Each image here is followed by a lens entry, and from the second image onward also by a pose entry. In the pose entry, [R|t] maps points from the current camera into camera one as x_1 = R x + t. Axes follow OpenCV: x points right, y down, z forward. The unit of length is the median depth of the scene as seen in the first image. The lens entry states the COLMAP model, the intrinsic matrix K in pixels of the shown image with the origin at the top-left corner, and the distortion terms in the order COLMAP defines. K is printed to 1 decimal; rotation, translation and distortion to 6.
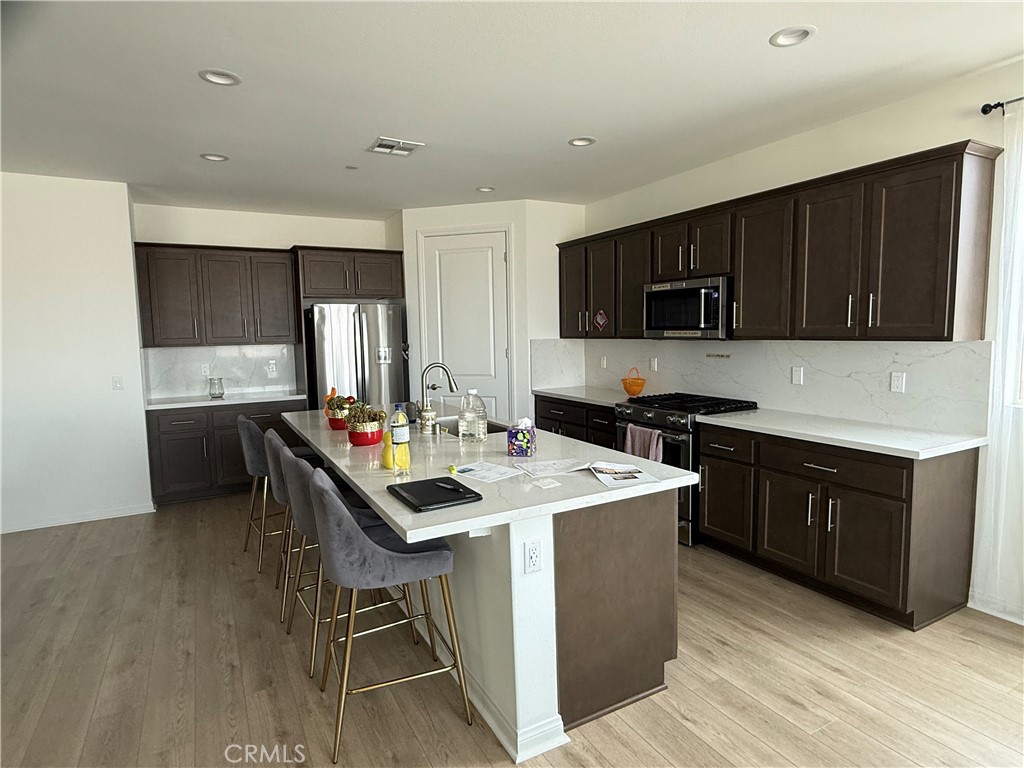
lens RADIAL K [[567.6, 0, 512.0], [0, 567.6, 384.0], [0, 0, 1]] dist [0.004638, 0.000642]
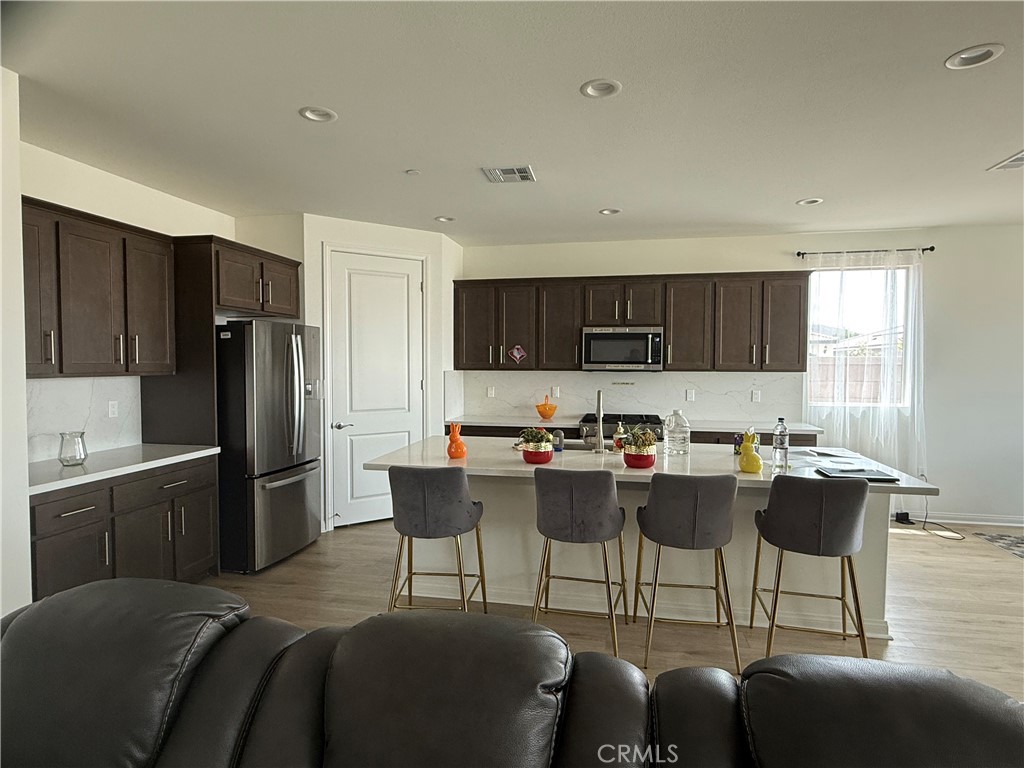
lens RADIAL K [[567.6, 0, 512.0], [0, 567.6, 384.0], [0, 0, 1]] dist [0.004638, 0.000642]
pose [[0.649478, -0.007089, 0.760348, -0.763842], [0.057756, 0.997528, -0.040035, -0.009417], [-0.758184, 0.069917, 0.648281, 0.302534]]
